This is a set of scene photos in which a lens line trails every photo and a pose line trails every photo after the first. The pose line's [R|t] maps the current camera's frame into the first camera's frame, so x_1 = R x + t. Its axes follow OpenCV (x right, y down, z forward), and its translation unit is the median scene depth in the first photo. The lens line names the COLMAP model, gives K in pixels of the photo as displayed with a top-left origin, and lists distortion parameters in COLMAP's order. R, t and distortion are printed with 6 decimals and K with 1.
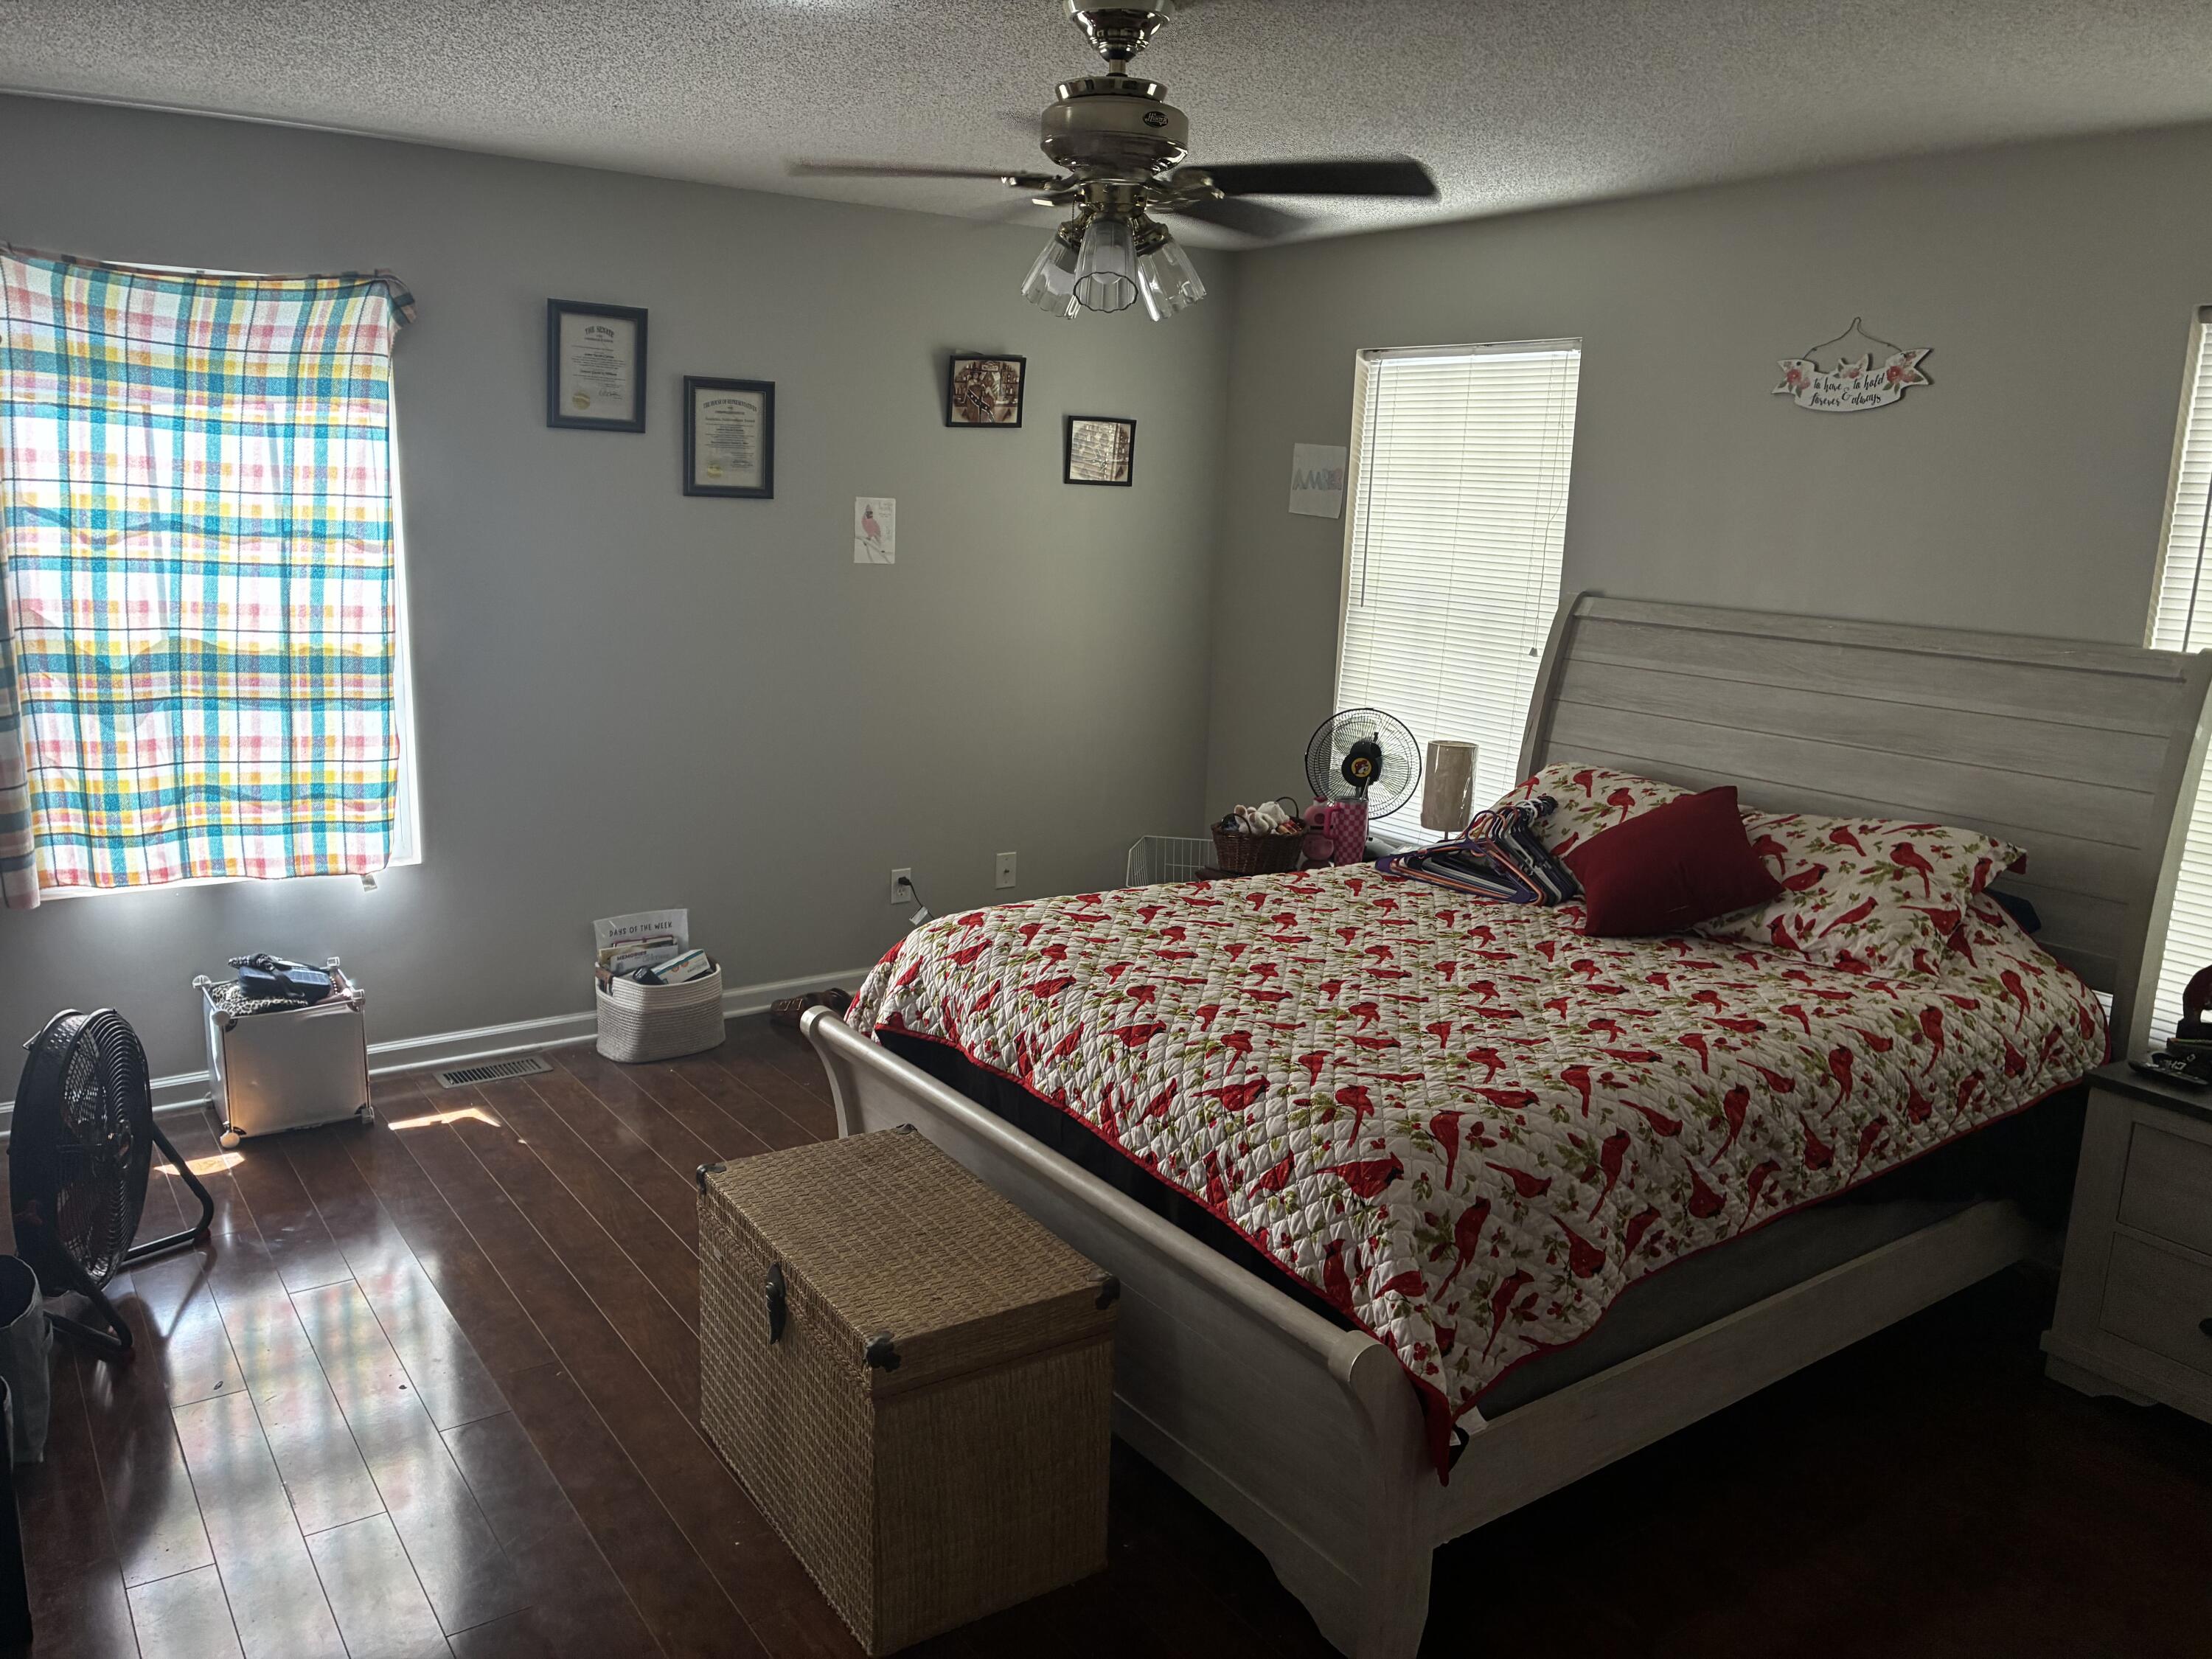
lens RADIAL K [[1669.8, 0, 1099.7], [0, 1669.8, 823.5], [0, 0, 1]] dist [0.028930, -0.014357]
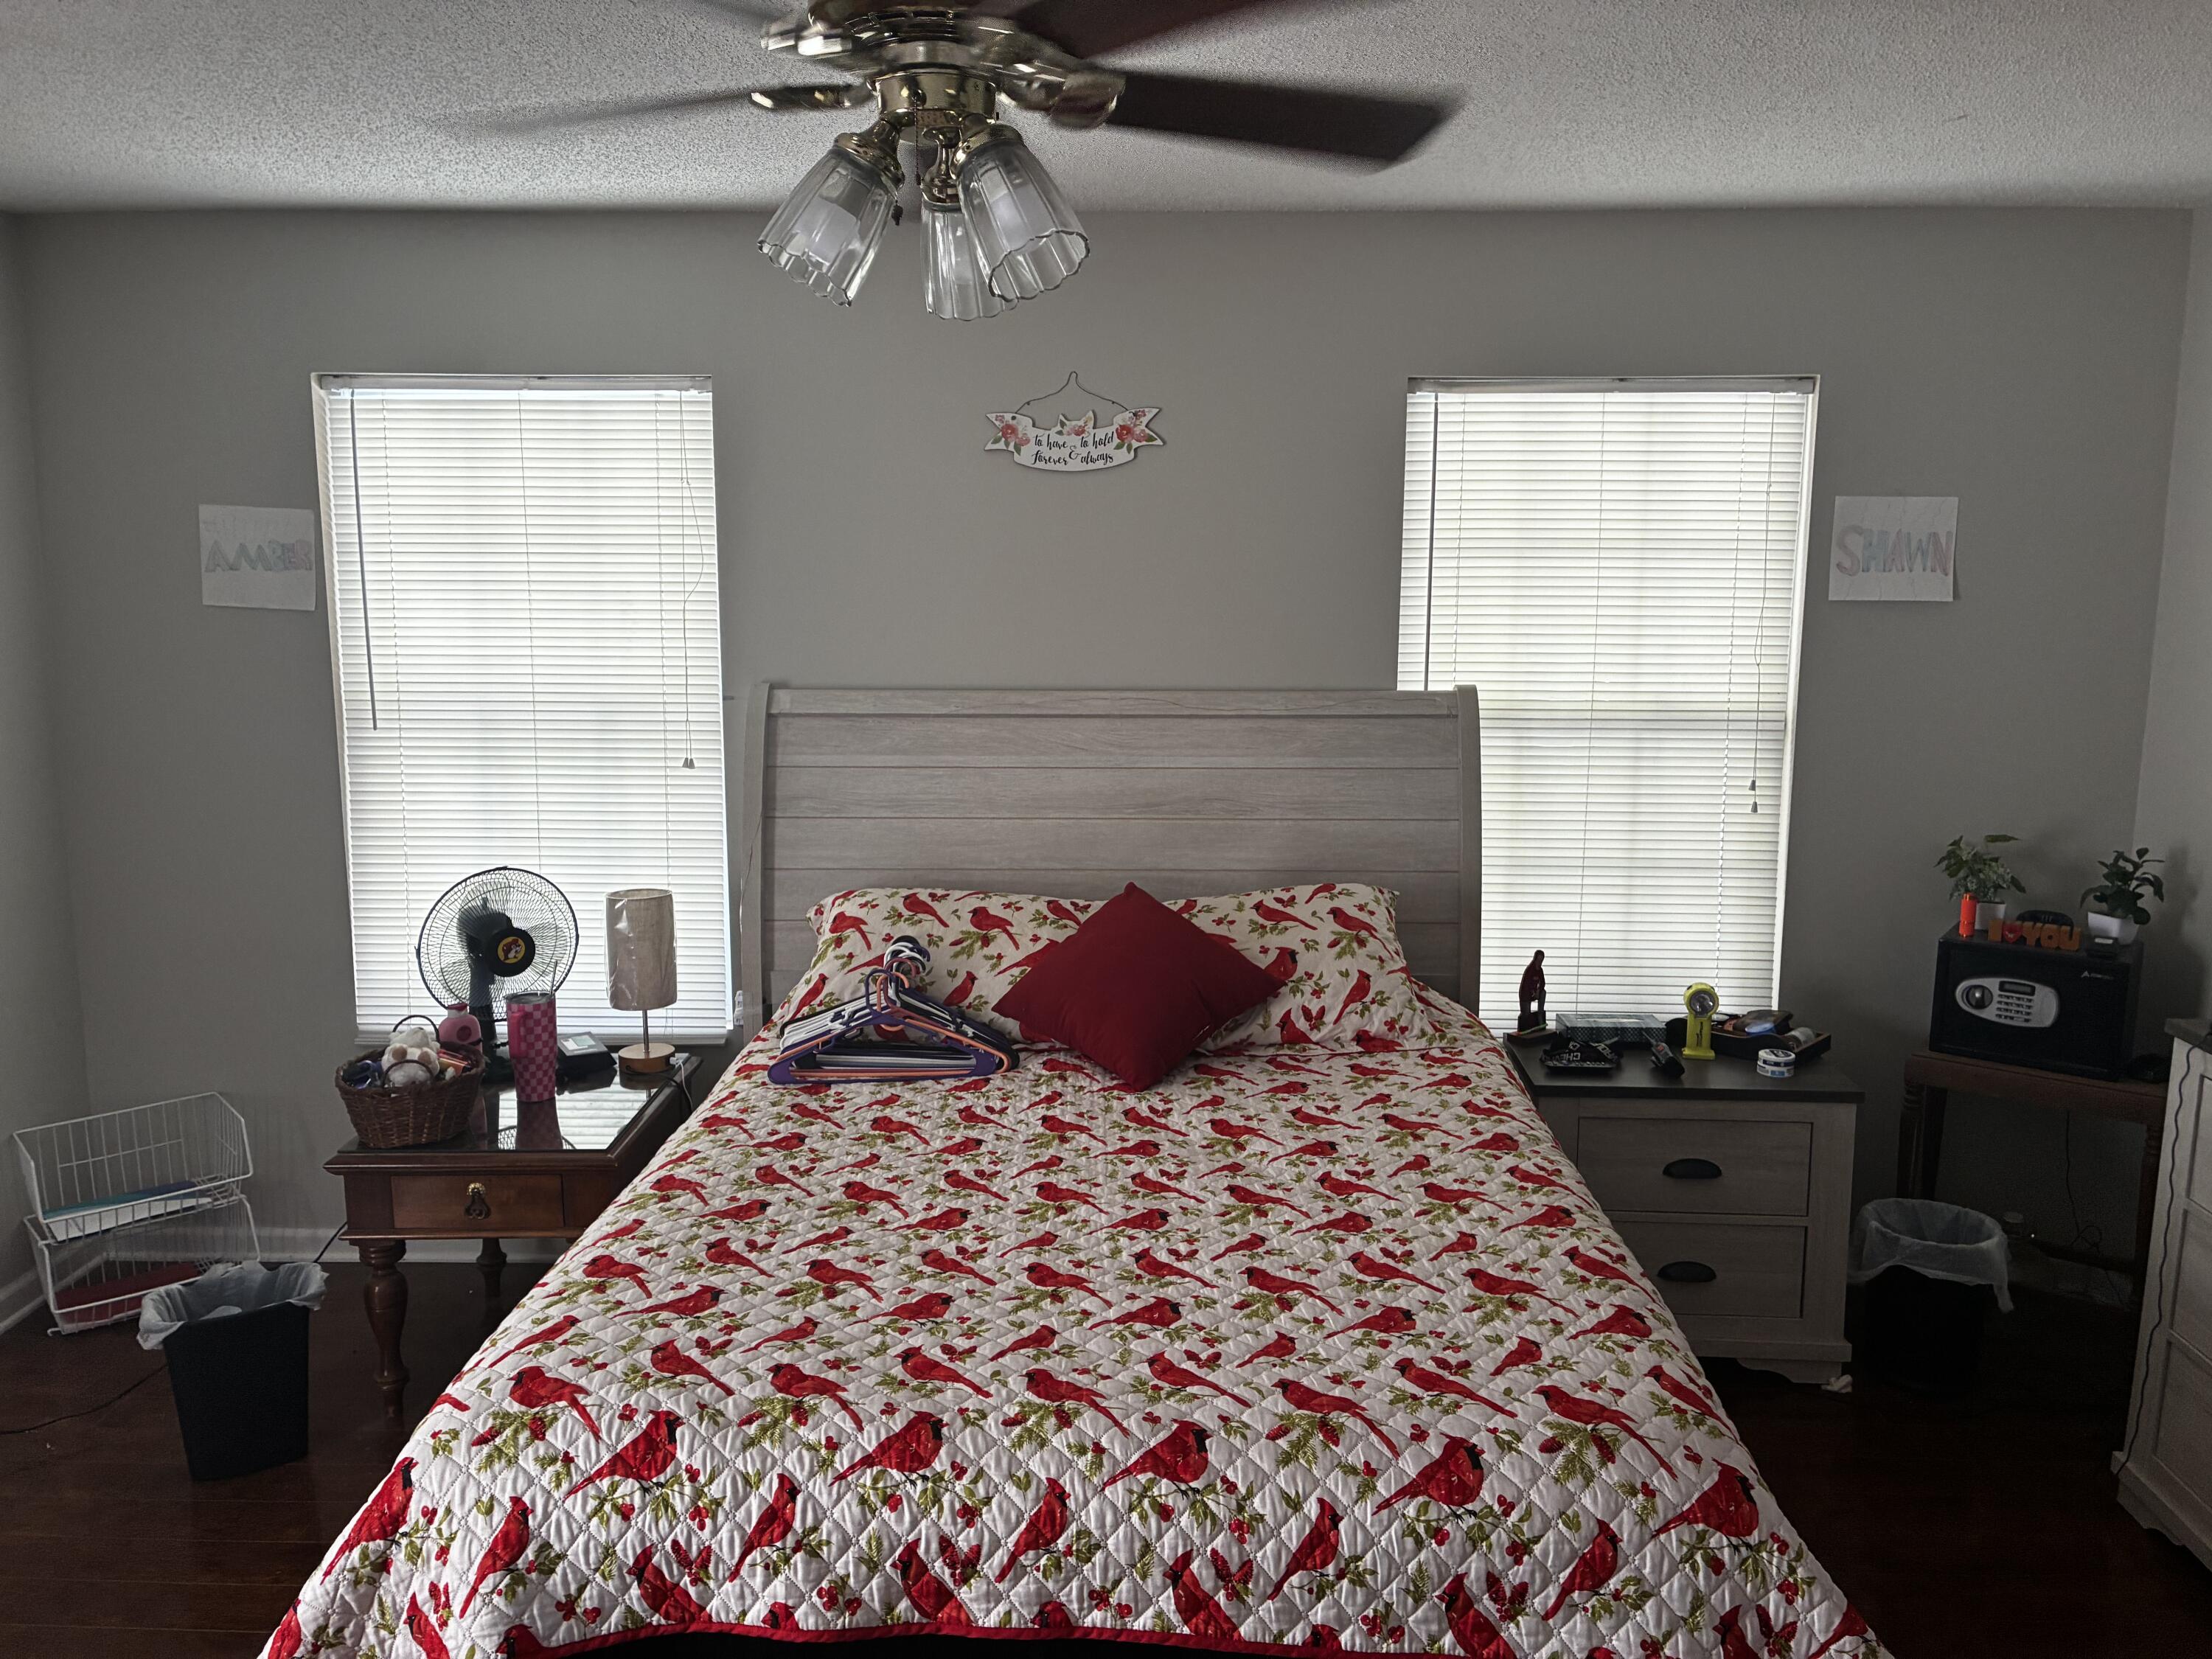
lens RADIAL K [[1669.8, 0, 1107.4], [0, 1669.8, 841.9], [0, 0, 1]] dist [0.028930, -0.014357]
pose [[0.593737, -0.169271, 0.786653, -0.381091], [0.183335, 0.980367, 0.072580, -0.127779], [-0.783495, 0.101128, 0.613114, 0.521114]]
